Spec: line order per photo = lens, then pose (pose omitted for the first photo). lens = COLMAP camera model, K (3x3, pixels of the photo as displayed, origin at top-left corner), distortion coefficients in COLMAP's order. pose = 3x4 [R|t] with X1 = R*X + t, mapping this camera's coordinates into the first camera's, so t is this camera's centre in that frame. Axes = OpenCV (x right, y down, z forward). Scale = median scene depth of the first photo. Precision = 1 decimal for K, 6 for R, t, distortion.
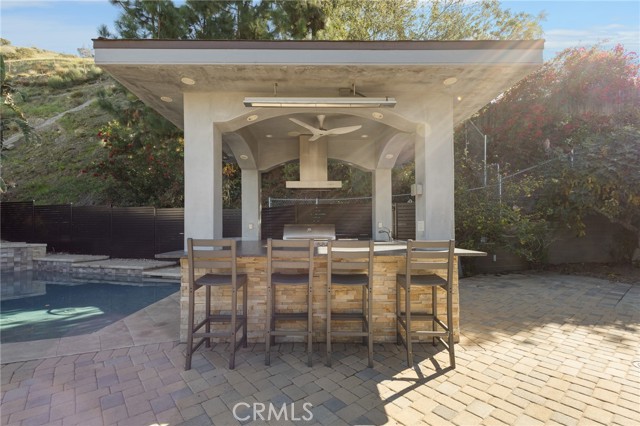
lens RADIAL K [[294.7, 0, 322.7], [0, 294.7, 212.9], [0, 0, 1]] dist [0.006315, 0.000122]
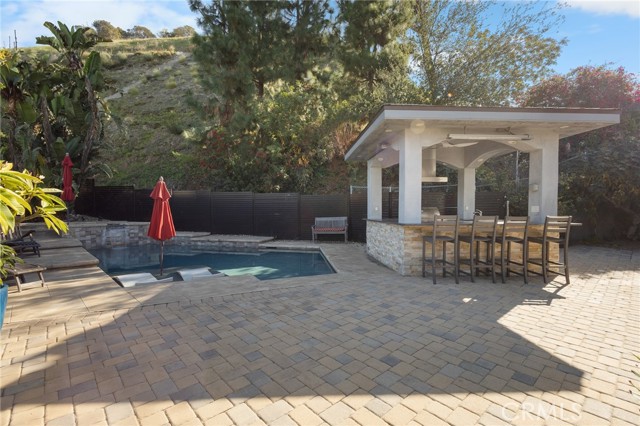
lens RADIAL K [[292.5, 0, 322.2], [0, 292.5, 208.1], [0, 0, 1]] dist [0.012026, -0.000420]
pose [[0.998431, 0.006427, 0.055620, -0.411168], [-0.008722, 0.999117, 0.041107, -0.007727], [-0.055307, -0.041527, 0.997605, -0.257804]]
